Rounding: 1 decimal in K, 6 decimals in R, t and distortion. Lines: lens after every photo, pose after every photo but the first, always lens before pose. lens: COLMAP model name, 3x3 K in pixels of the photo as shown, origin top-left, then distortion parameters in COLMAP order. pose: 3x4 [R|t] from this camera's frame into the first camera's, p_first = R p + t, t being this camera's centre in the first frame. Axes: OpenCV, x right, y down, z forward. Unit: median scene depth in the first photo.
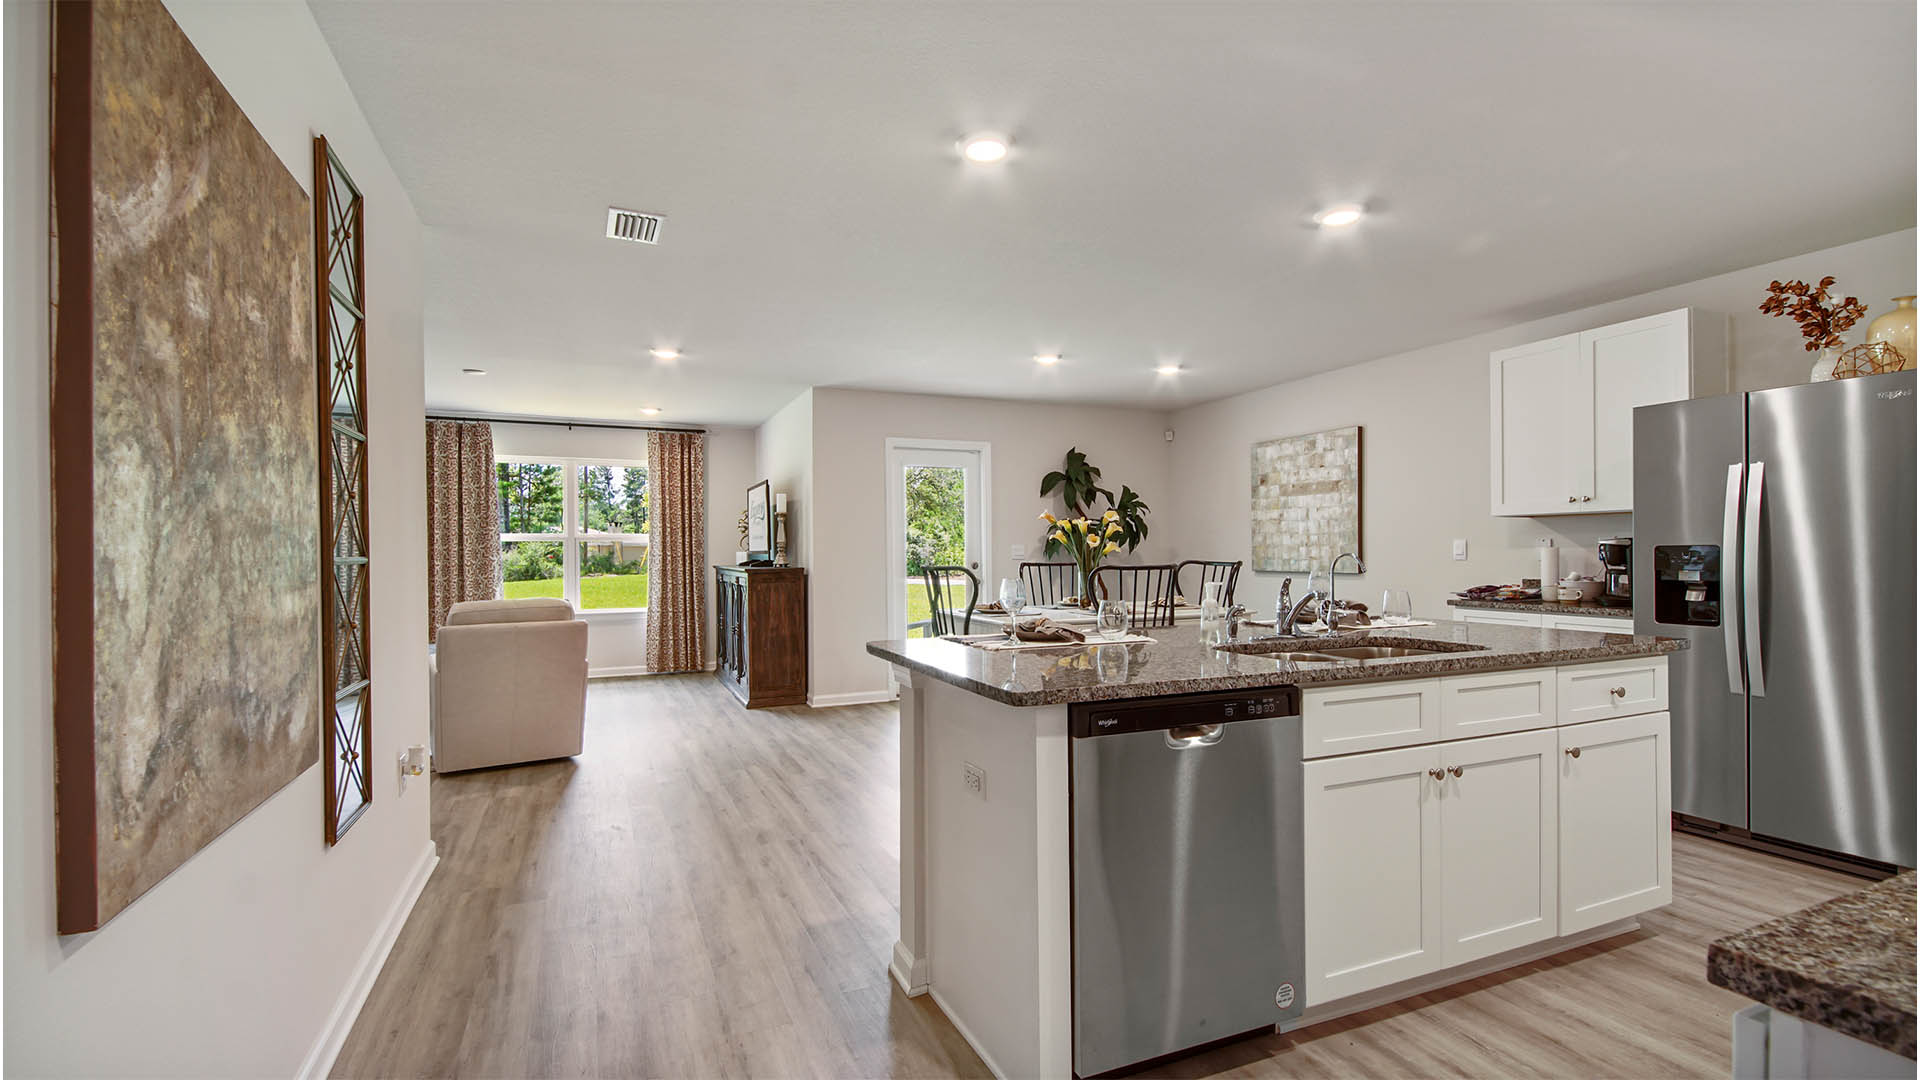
lens RADIAL K [[858.1, 0, 947.3], [0, 858.1, 548.5], [0, 0, 1]] dist [0.079396, -0.000097]
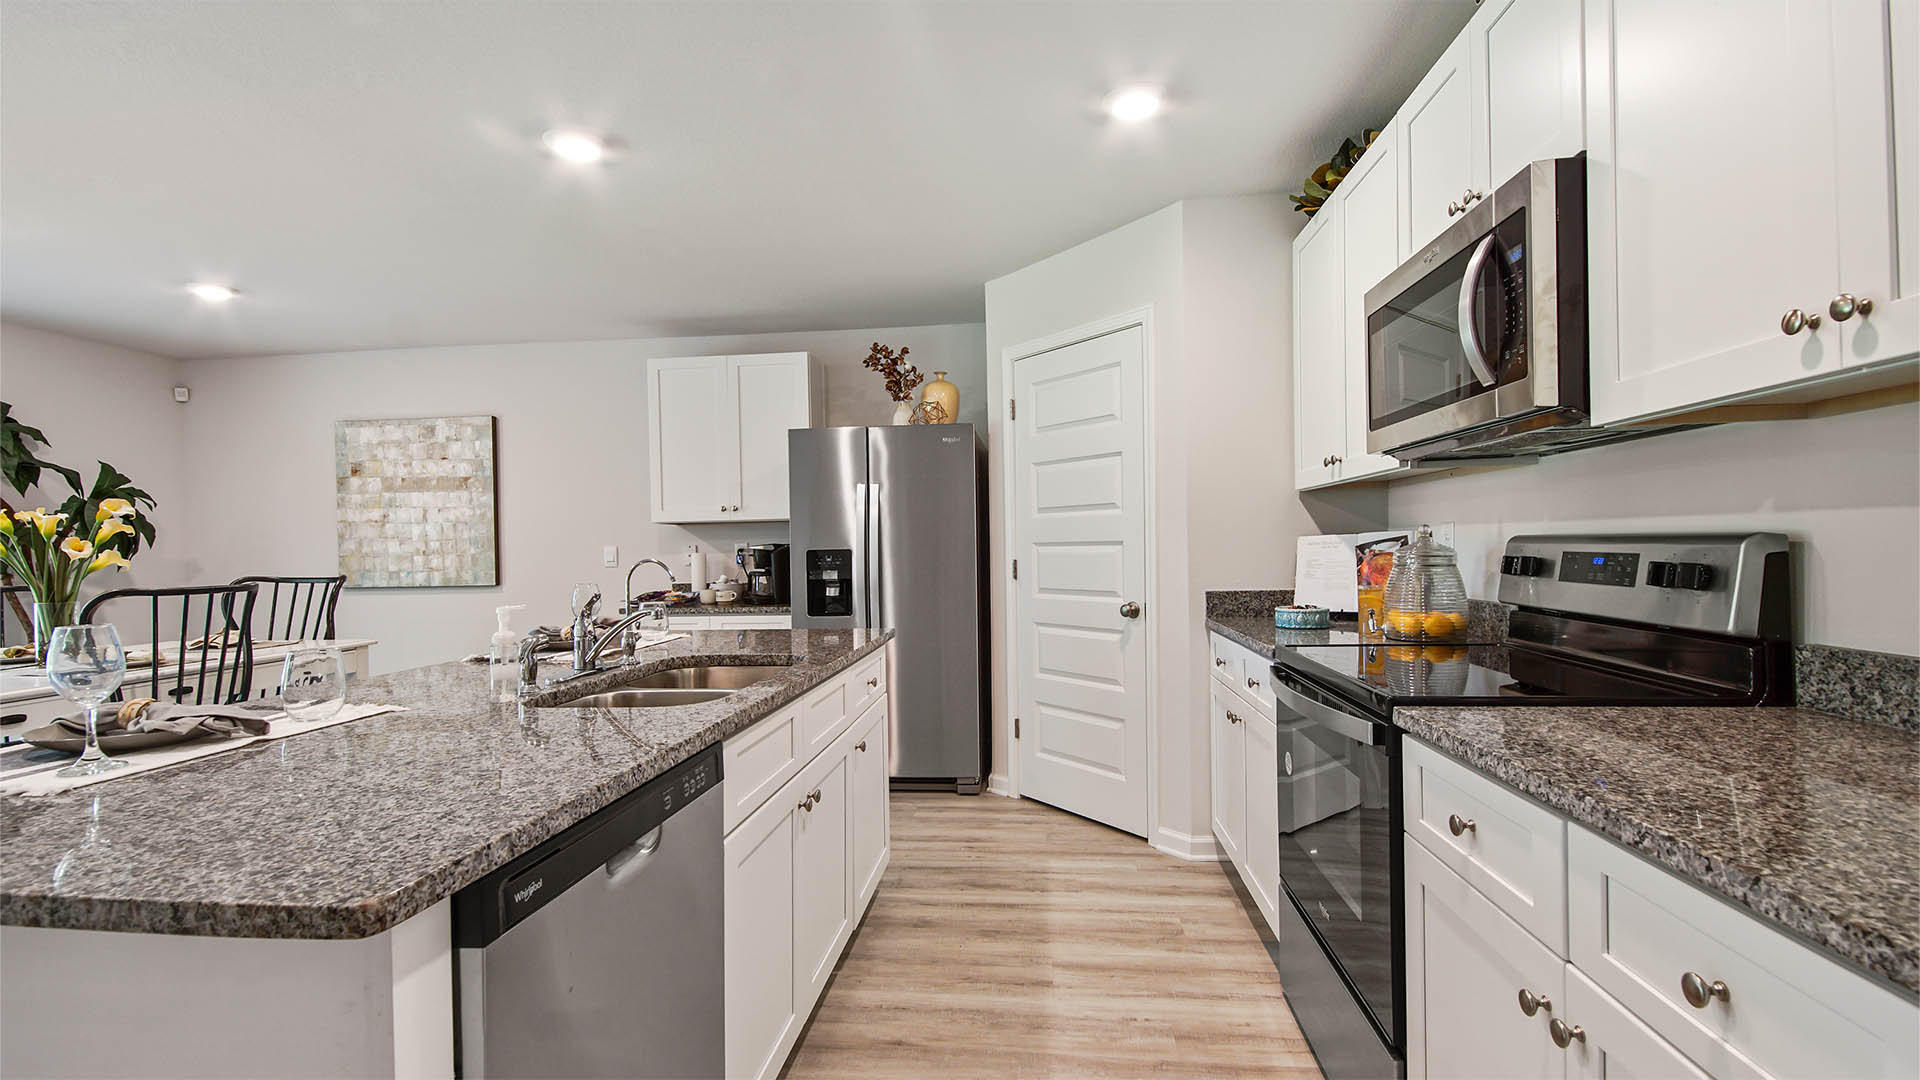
lens RADIAL K [[851.9, 0, 955.0], [0, 851.9, 551.8], [0, 0, 1]] dist [0.040901, -0.020034]
pose [[0.494853, -0.006817, 0.868950, -0.046534], [0.013284, 0.999912, 0.000279, 0.000993], [-0.868875, 0.011405, 0.494899, 0.181627]]
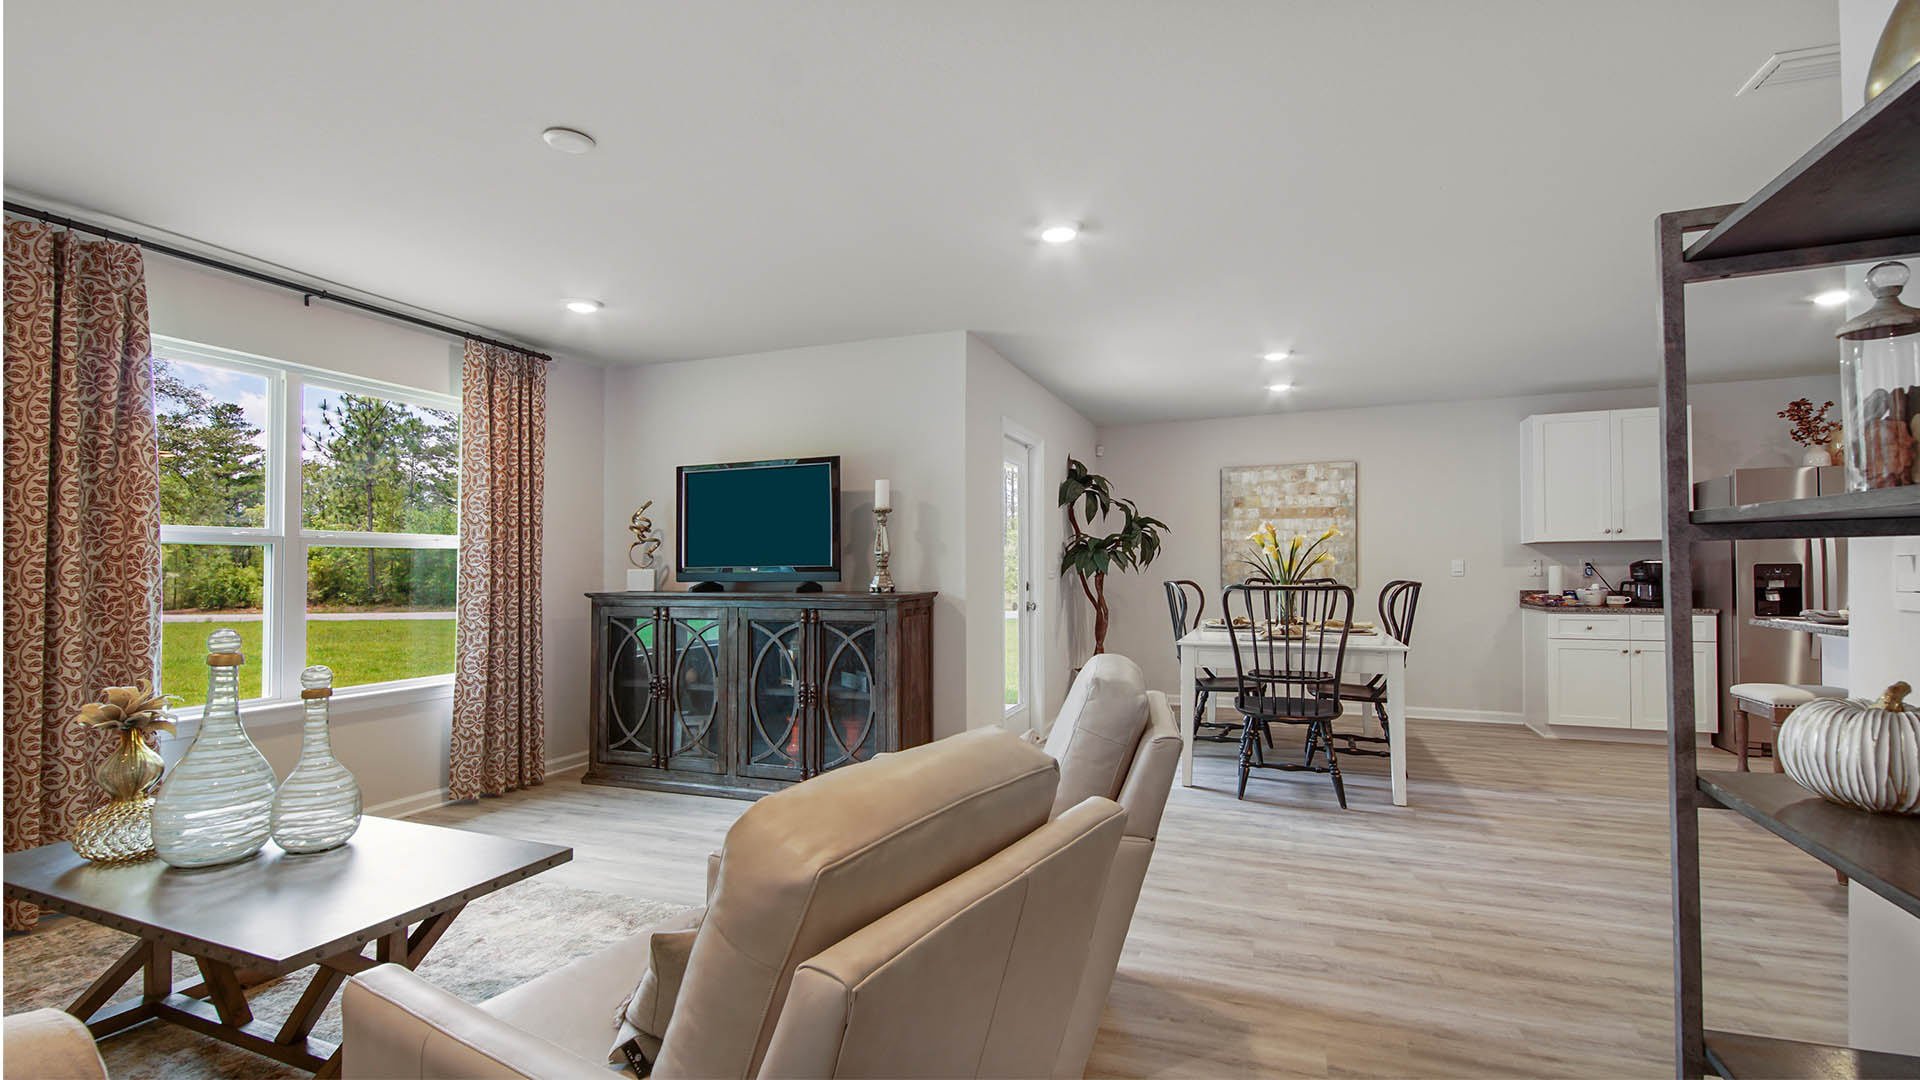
lens RADIAL K [[862.3, 0, 960.0], [0, 862.3, 565.1], [0, 0, 1]] dist [0.043830, -0.028094]
pose [[0.690966, 0.007615, 0.722847, -0.728990], [-0.001577, 0.999958, -0.009026, 0.008608], [-0.722885, 0.005097, 0.690949, 0.591861]]
